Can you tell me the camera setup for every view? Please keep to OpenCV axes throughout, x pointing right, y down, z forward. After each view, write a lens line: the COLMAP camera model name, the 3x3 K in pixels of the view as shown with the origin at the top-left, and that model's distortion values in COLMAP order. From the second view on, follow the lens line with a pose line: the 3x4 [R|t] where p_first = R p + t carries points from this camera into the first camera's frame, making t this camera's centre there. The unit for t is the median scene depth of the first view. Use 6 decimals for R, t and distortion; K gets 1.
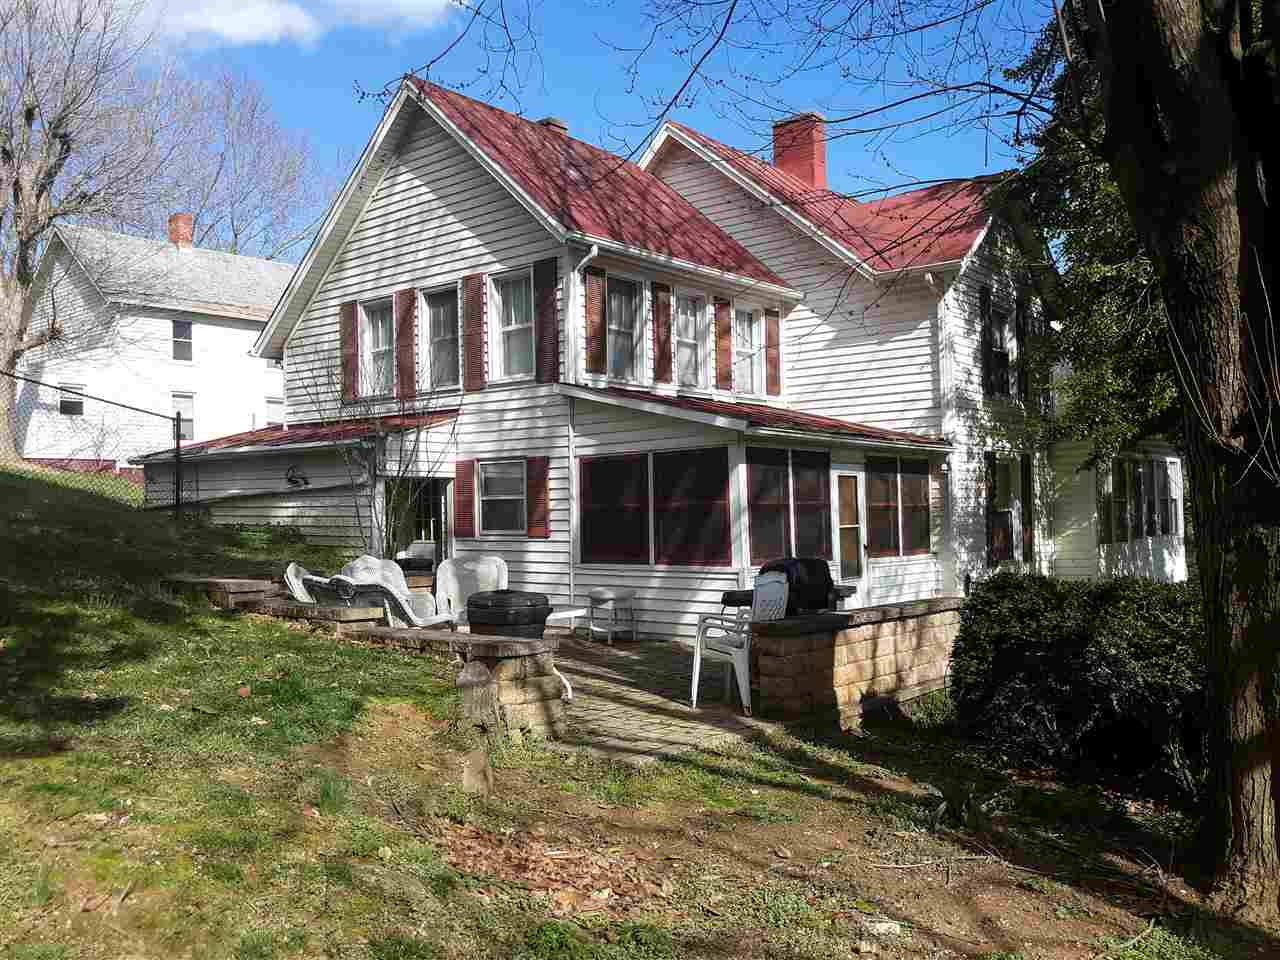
lens RADIAL K [[1066.0, 0, 640.0], [0, 1066.0, 480.0], [0, 0, 1]] dist [-0.002956, 0.005321]
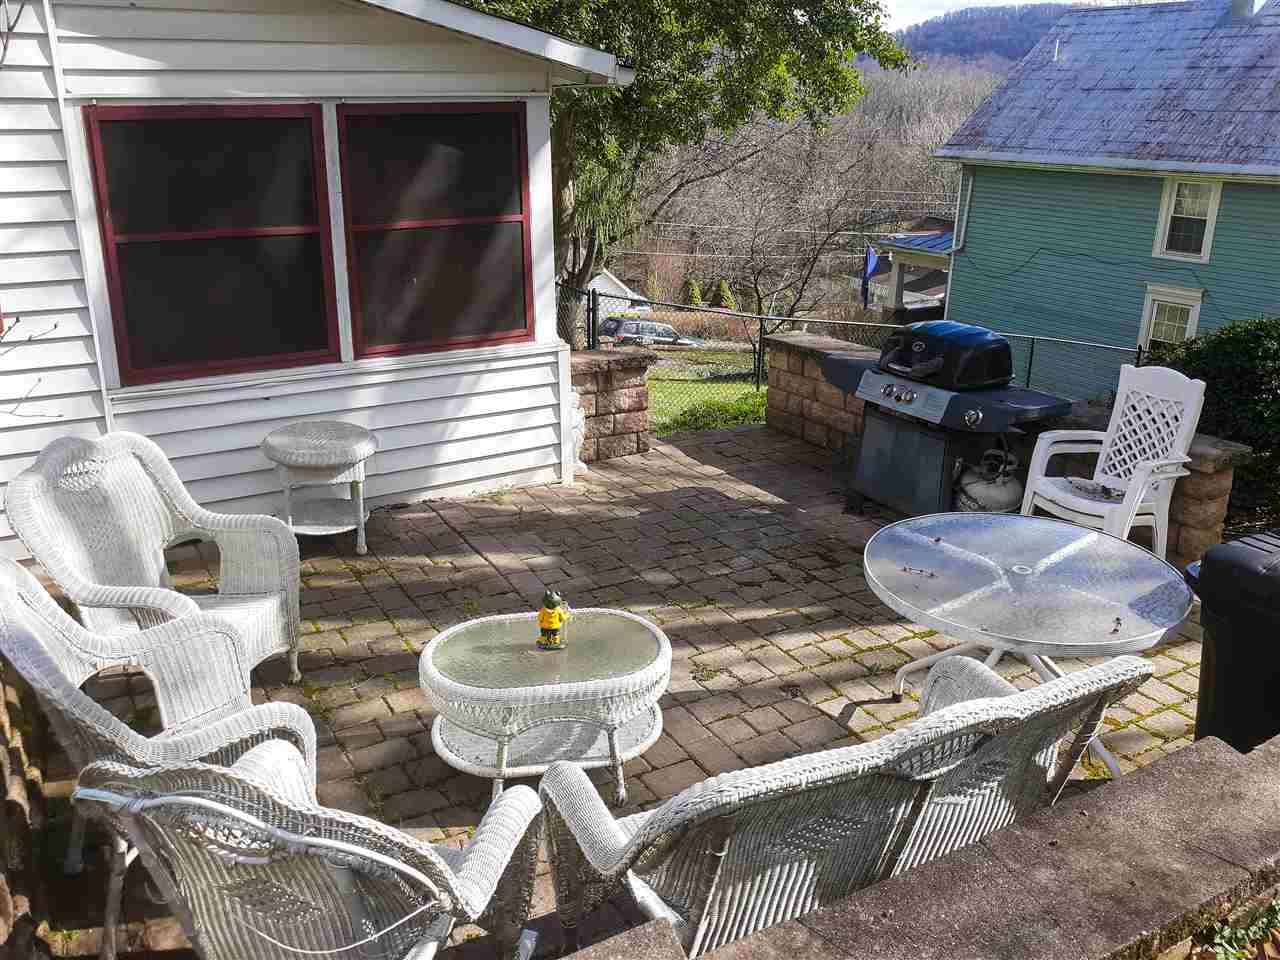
lens RADIAL K [[1082.1, 0, 640.0], [0, 1082.1, 480.0], [0, 0, 1]] dist [-0.006917, -0.009965]
pose [[0.371463, -0.275741, 0.886557, -0.310718], [-0.046438, 0.948167, 0.314361, -0.020794], [-0.927286, -0.157943, 0.339404, 0.589850]]
